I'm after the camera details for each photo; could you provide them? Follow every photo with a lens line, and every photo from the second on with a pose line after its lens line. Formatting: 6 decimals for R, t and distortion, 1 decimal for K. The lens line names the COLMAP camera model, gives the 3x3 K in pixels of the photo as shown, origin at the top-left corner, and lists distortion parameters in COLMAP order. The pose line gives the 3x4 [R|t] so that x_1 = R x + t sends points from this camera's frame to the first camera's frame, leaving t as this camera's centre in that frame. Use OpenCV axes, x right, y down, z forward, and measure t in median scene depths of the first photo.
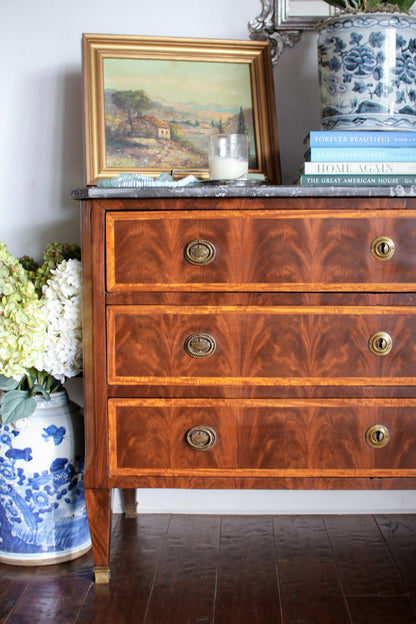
lens RADIAL K [[874.6, 0, 208.0], [0, 874.6, 312.0], [0, 0, 1]] dist [-0.190130, 0.278785]
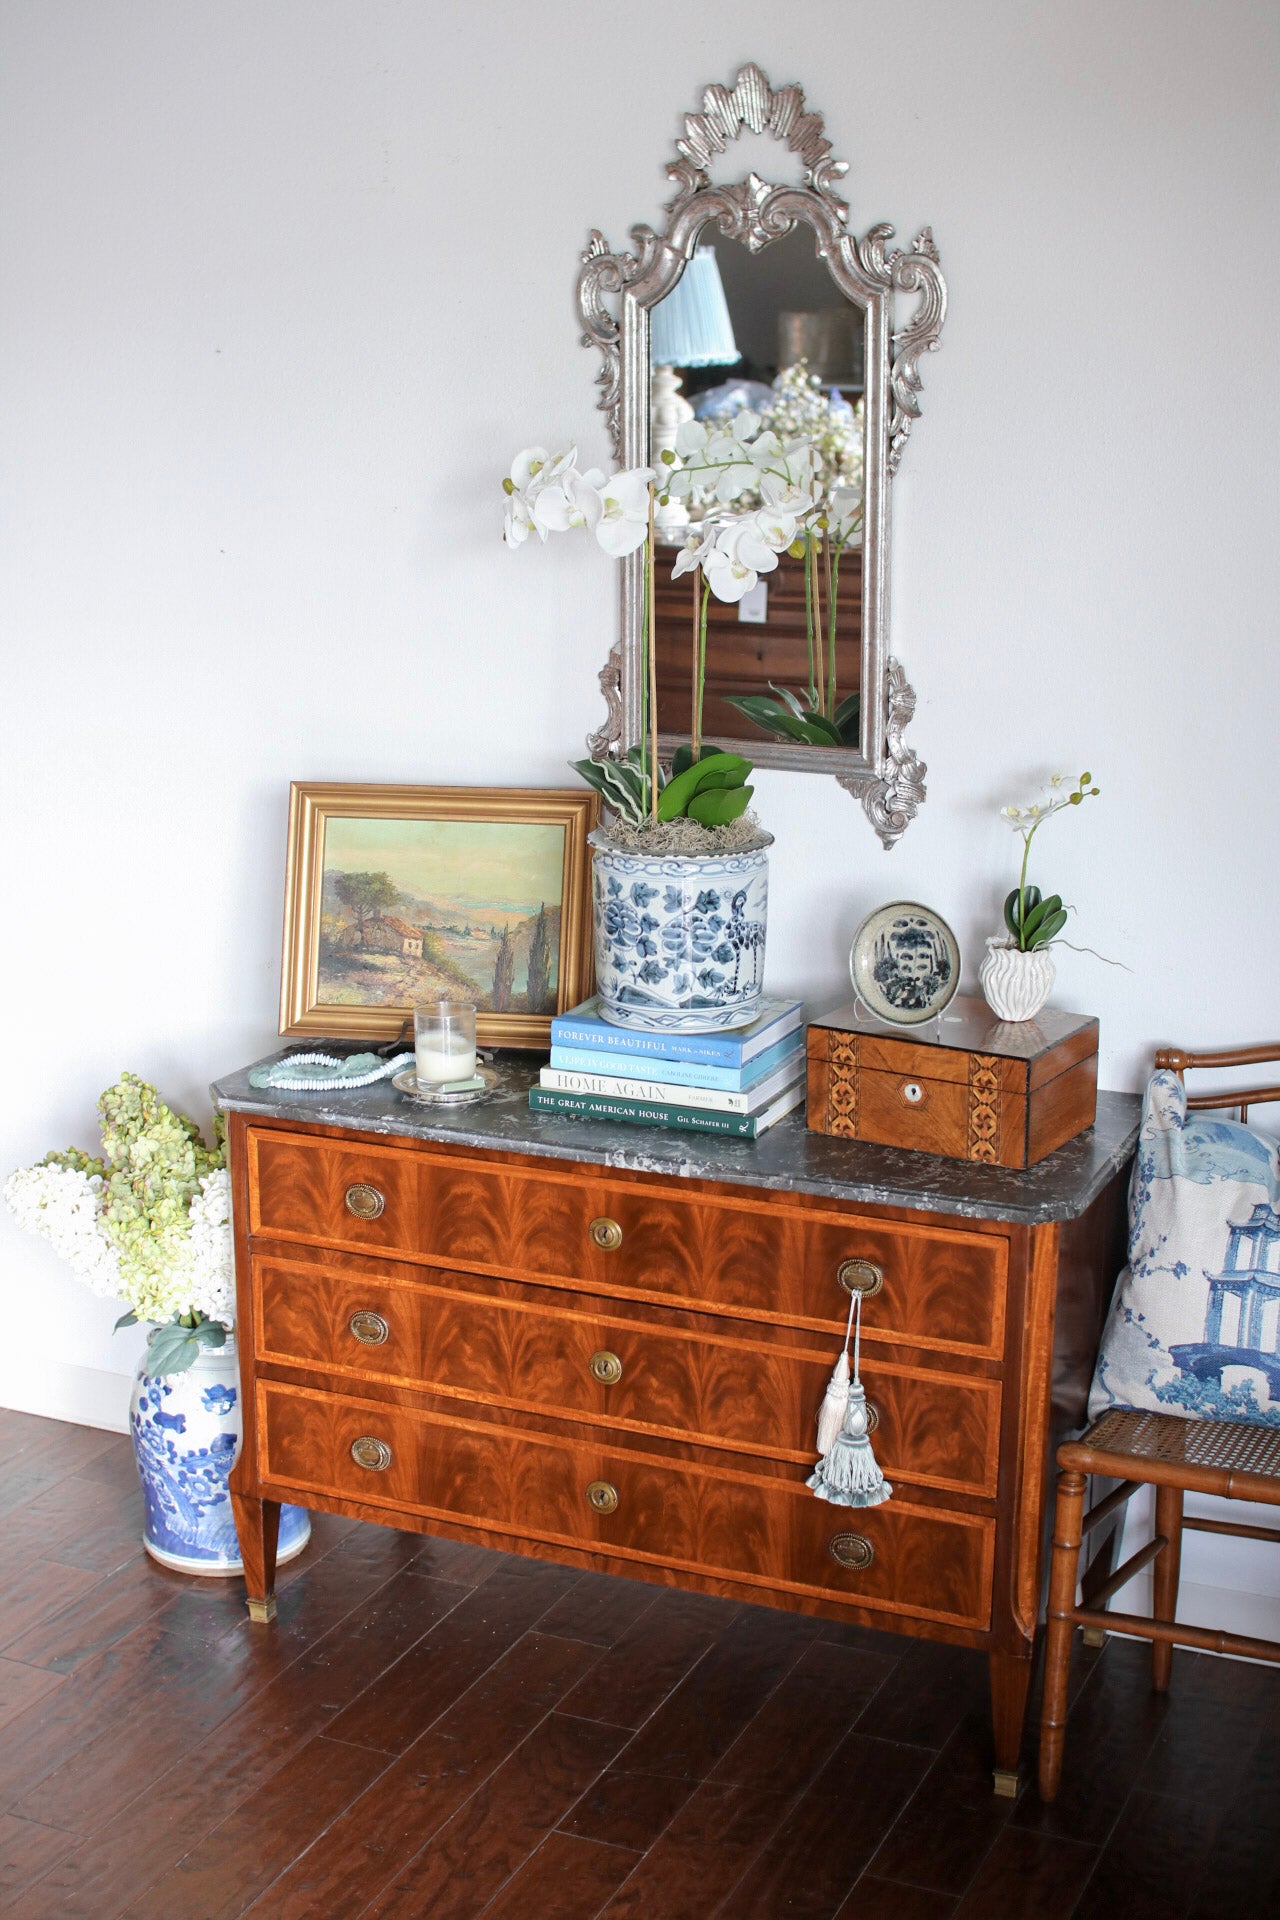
lens RADIAL K [[2691.2, 0, 640.0], [0, 2691.2, 960.0], [0, 0, 1]] dist [-0.190130, 0.278785]
pose [[0.928730, 0.095821, -0.358162, 0.904168], [-0.038243, 0.985631, 0.164525, -0.594169], [0.368780, -0.139102, 0.919049, -0.812505]]
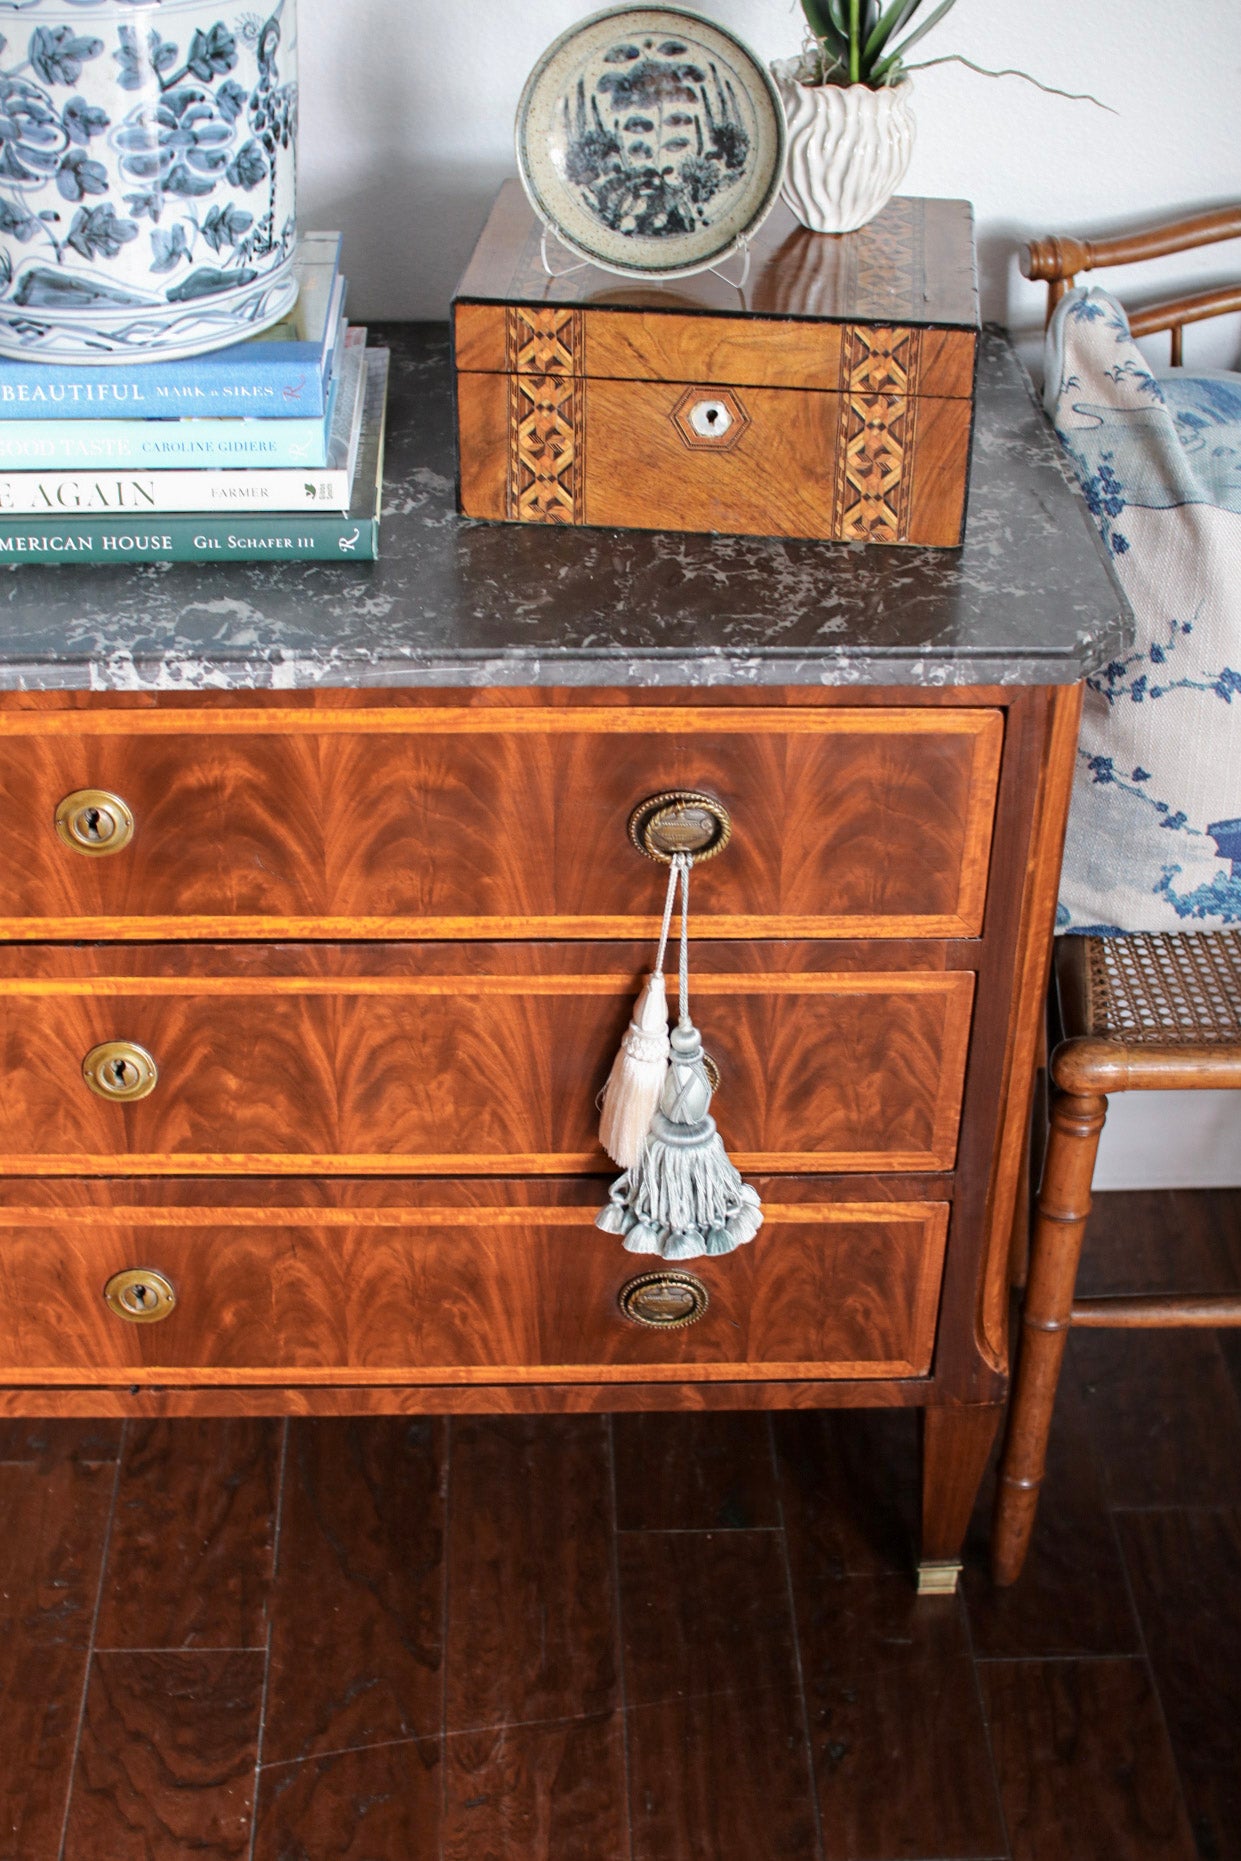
lens RADIAL K [[2672.9, 0, 620.5], [0, 2672.9, 930.5], [0, 0, 1]] dist [-0.174761, 0.202882]
pose [[0.996874, -0.026209, 0.074535, 0.303298], [-0.013174, 0.875030, 0.483889, -0.474991], [-0.077903, -0.483358, 0.871950, 0.148011]]
